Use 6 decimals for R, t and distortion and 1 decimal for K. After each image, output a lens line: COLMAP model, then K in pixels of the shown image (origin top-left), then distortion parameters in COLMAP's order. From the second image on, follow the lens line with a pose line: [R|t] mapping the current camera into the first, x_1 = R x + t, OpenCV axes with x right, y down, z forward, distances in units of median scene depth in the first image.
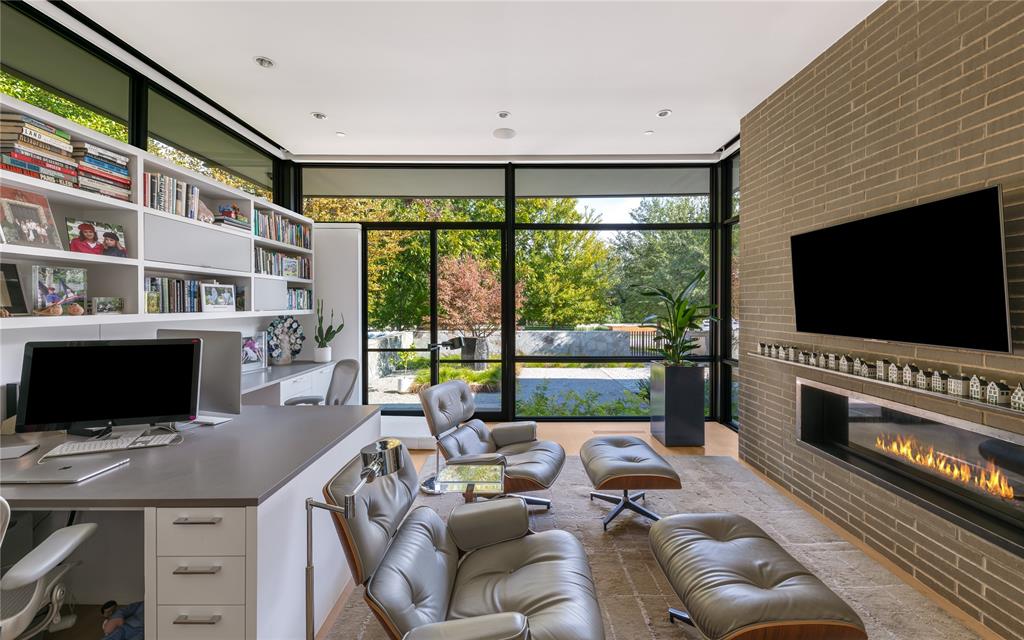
lens RADIAL K [[386.3, 0, 512.3], [0, 386.3, 304.5], [0, 0, 1]] dist [0.011568, -0.006360]
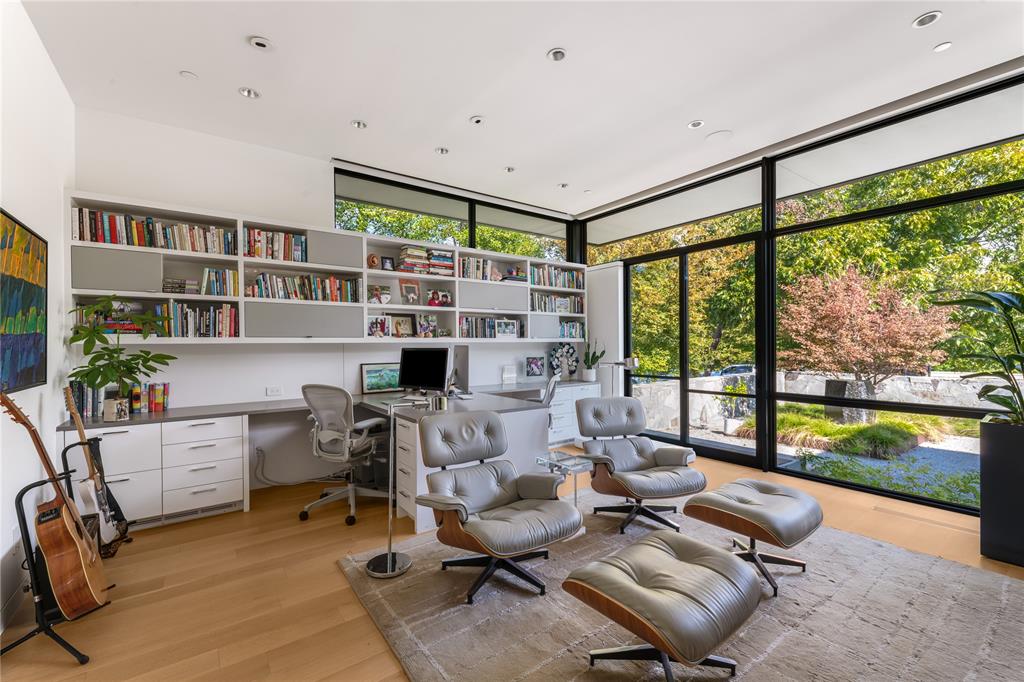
lens RADIAL K [[423.4, 0, 511.8], [0, 423.4, 347.5], [0, 0, 1]] dist [0.001172, 0.000027]
pose [[0.589360, 0.001638, -0.807869, 0.556625], [0.005742, 0.999964, 0.006217, 0.042230], [0.807850, -0.008303, 0.589330, 0.033784]]
